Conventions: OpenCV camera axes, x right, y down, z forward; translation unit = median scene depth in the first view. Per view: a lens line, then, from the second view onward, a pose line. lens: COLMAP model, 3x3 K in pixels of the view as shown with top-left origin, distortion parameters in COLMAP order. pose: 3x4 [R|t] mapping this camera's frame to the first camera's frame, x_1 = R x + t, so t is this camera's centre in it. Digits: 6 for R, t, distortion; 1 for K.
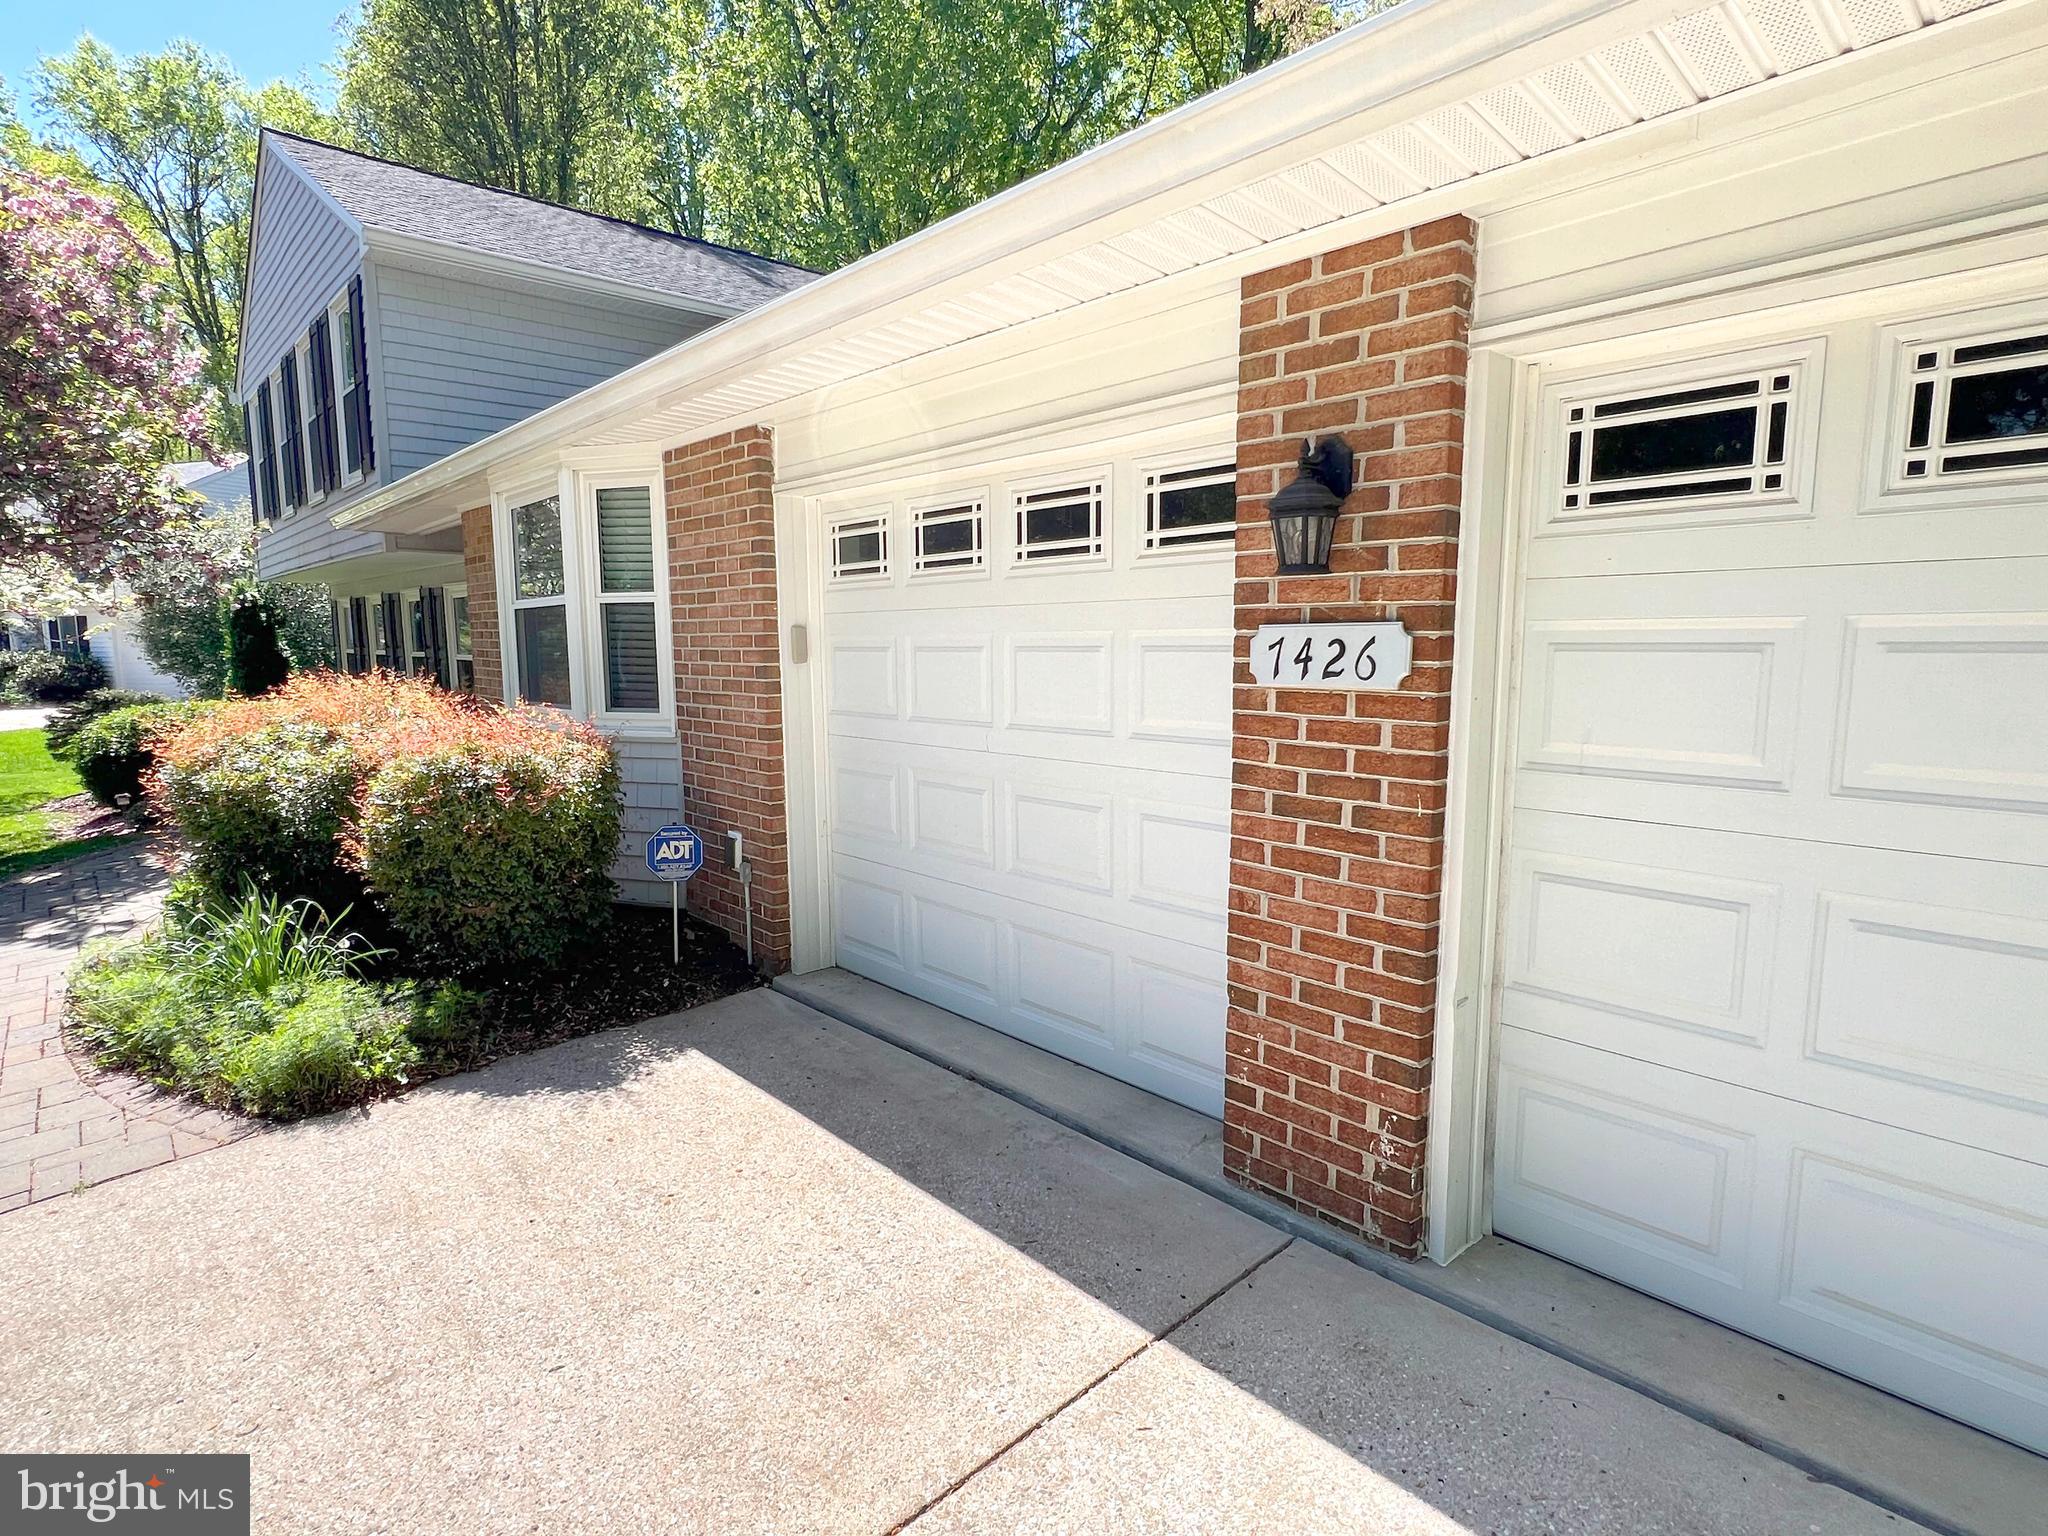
lens RADIAL K [[1109.0, 0, 1016.0], [0, 1109.0, 792.2], [0, 0, 1]] dist [0.001329, -0.000035]
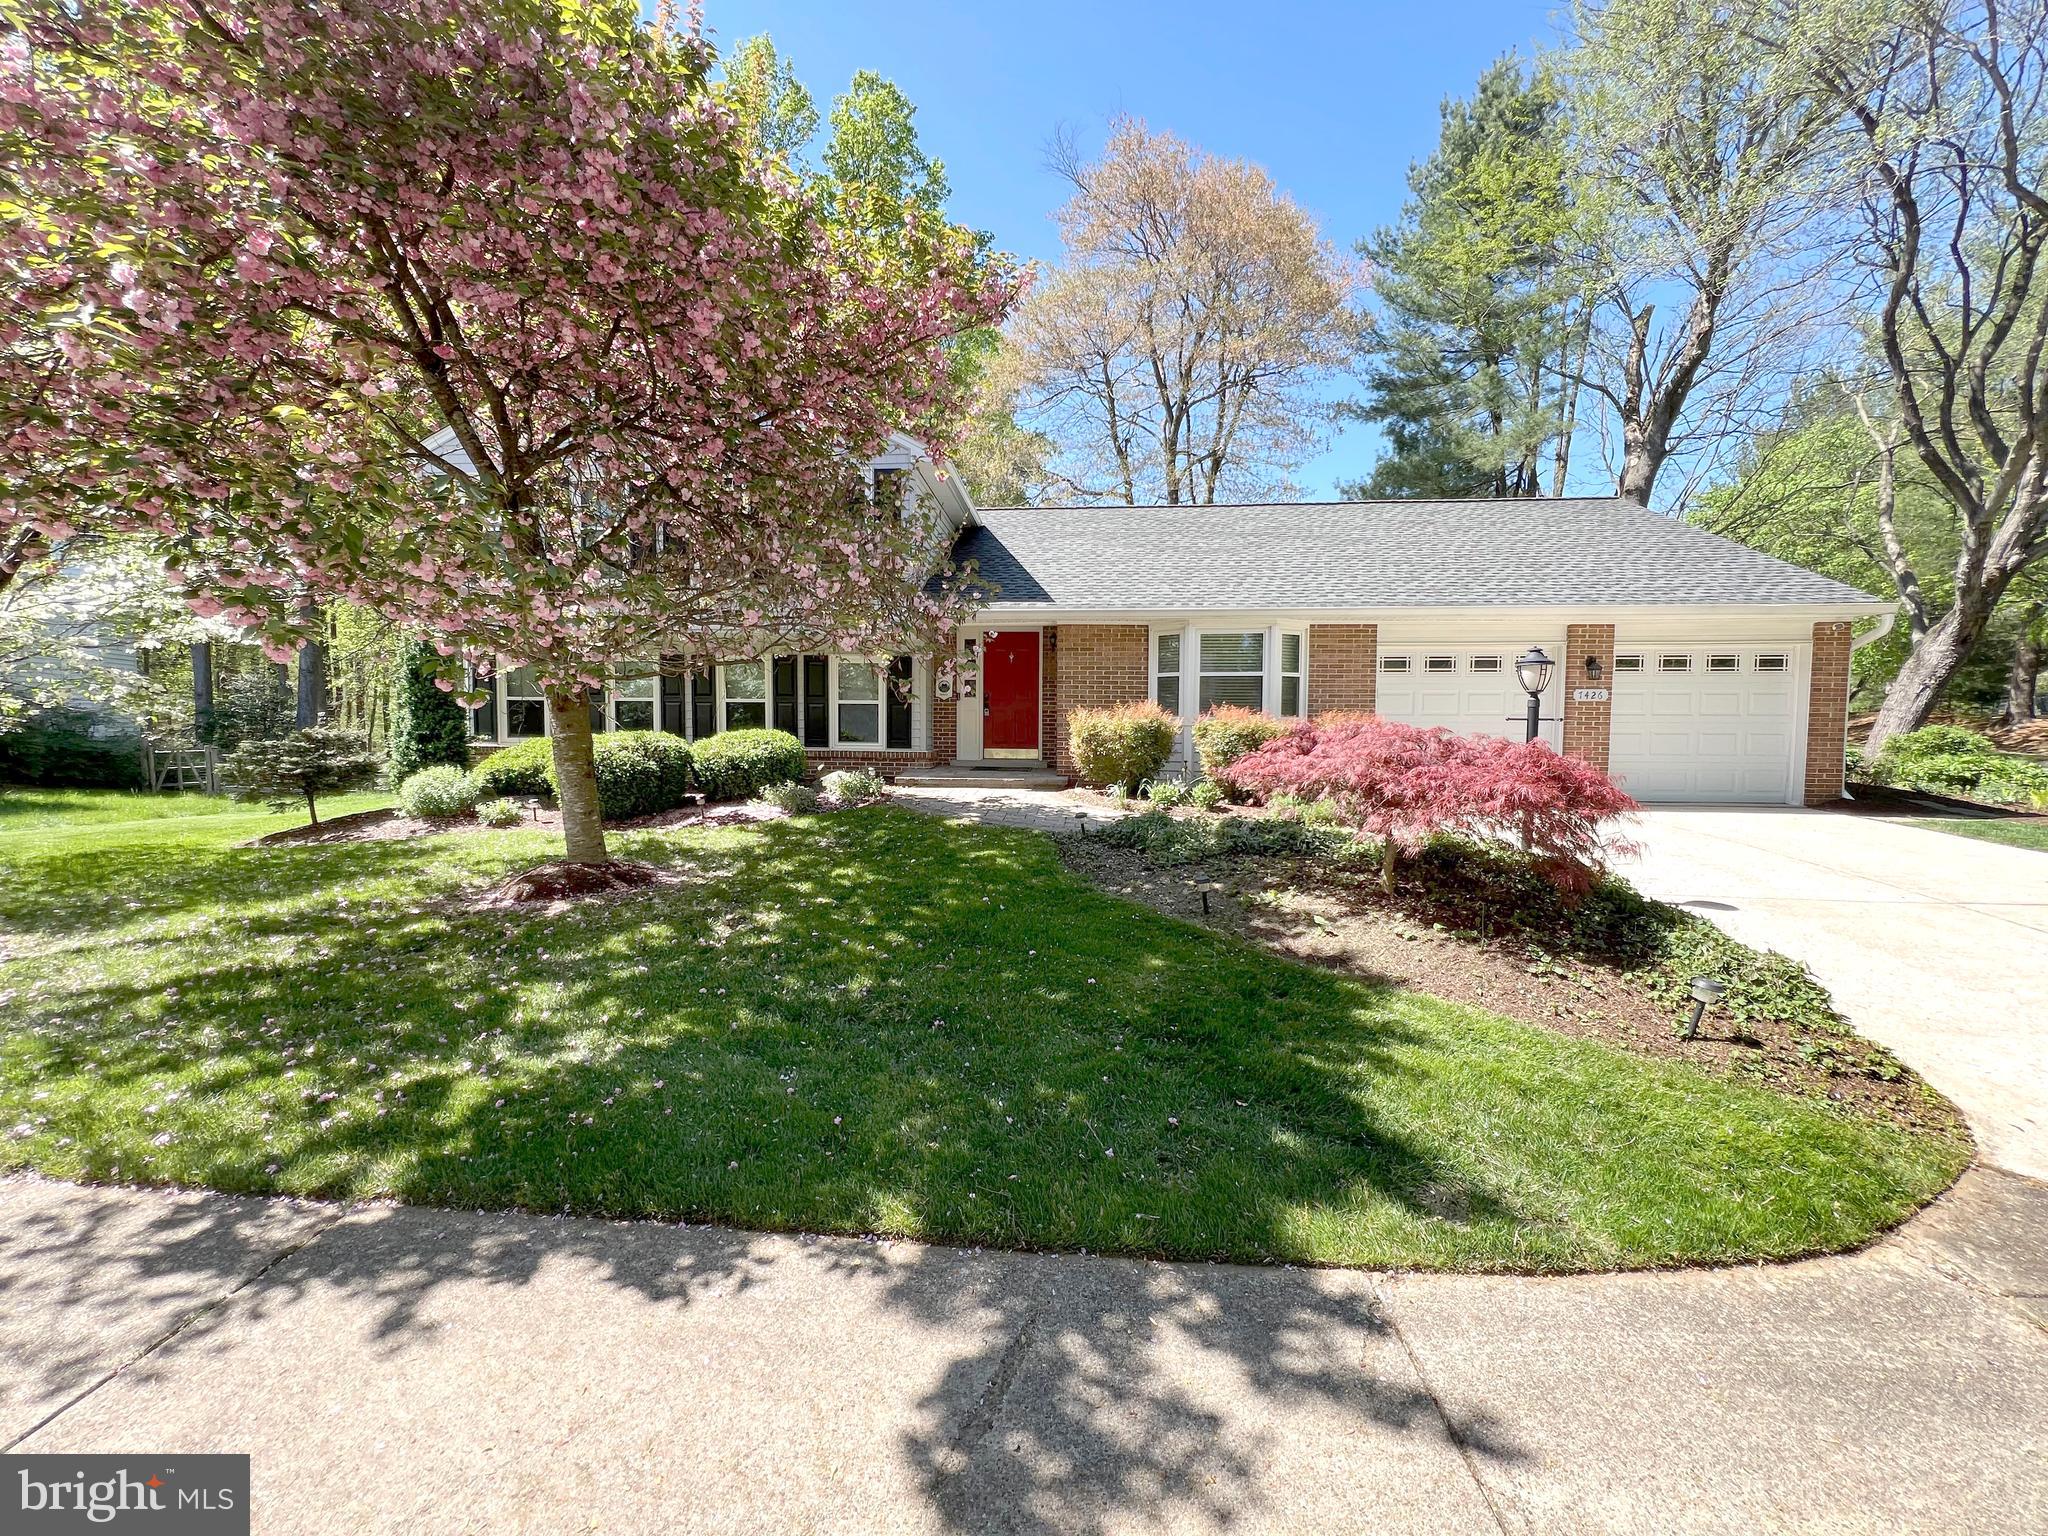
lens RADIAL K [[840.1, 0, 1024.0], [0, 840.1, 768.0], [0, 0, 1]] dist [0.001711, 0.000434]
pose [[0.705674, -0.037845, 0.707525, -4.657864], [0.089649, 0.995316, -0.036176, 0.137235], [-0.702842, 0.088958, 0.705762, 0.060270]]
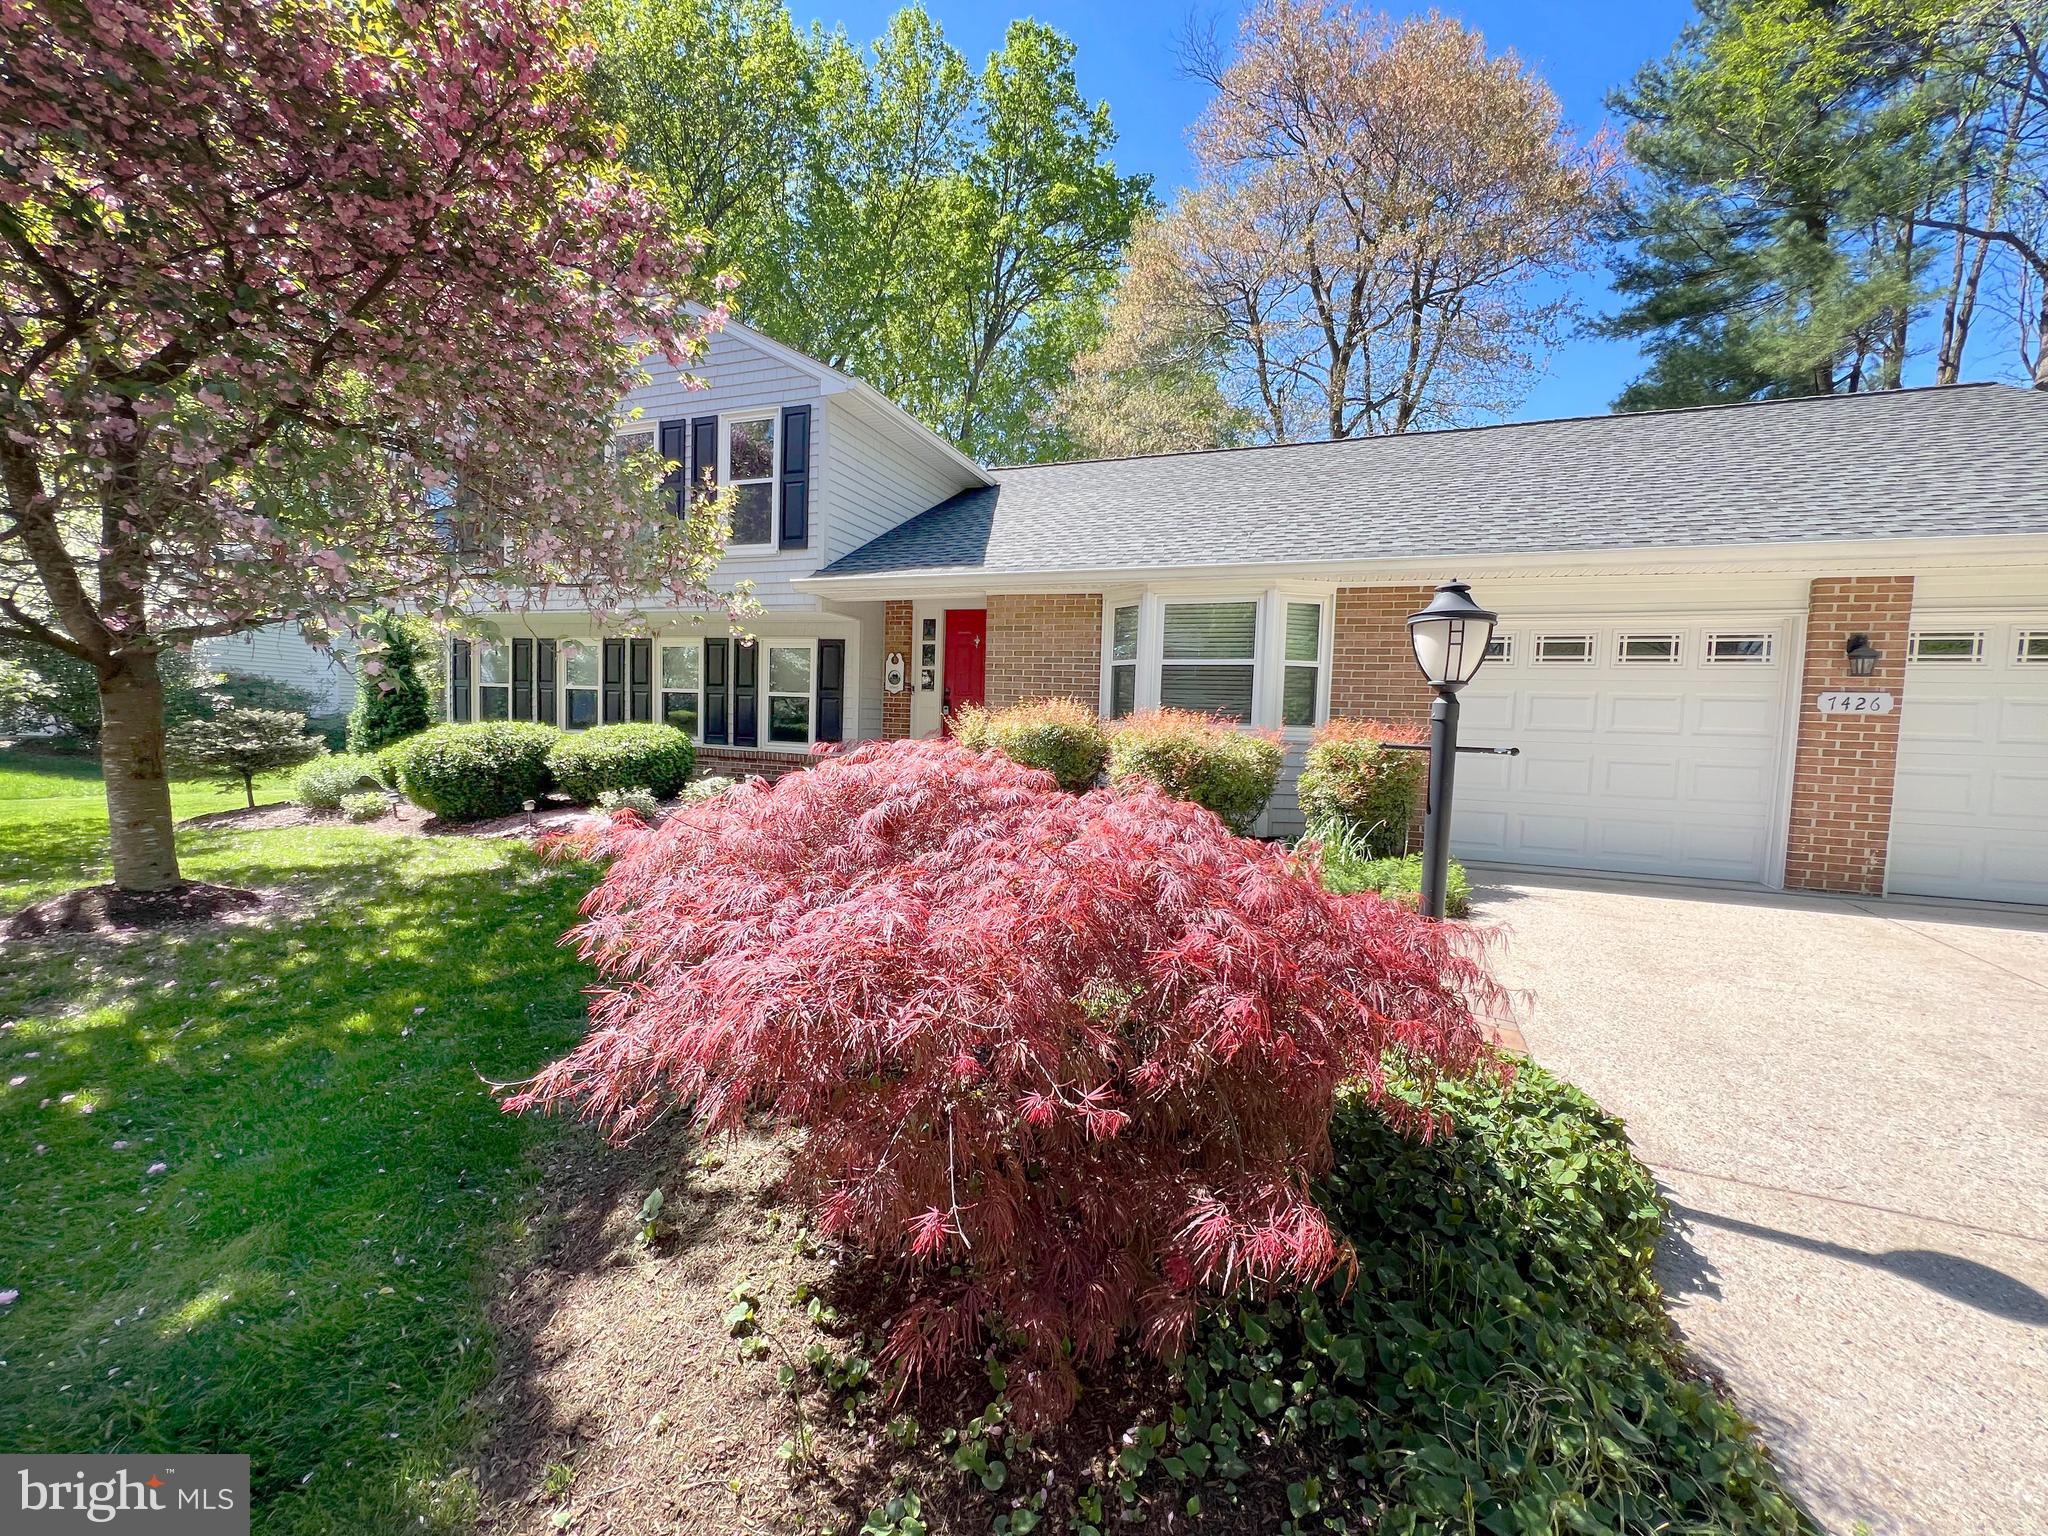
lens RADIAL K [[840.1, 0, 1024.0], [0, 840.1, 768.0], [0, 0, 1]] dist [0.001711, 0.000434]
pose [[0.878321, -0.004146, 0.478054, -2.866101], [0.033531, 0.998034, -0.052949, 0.104625], [-0.476895, 0.062536, 0.876733, 0.055386]]
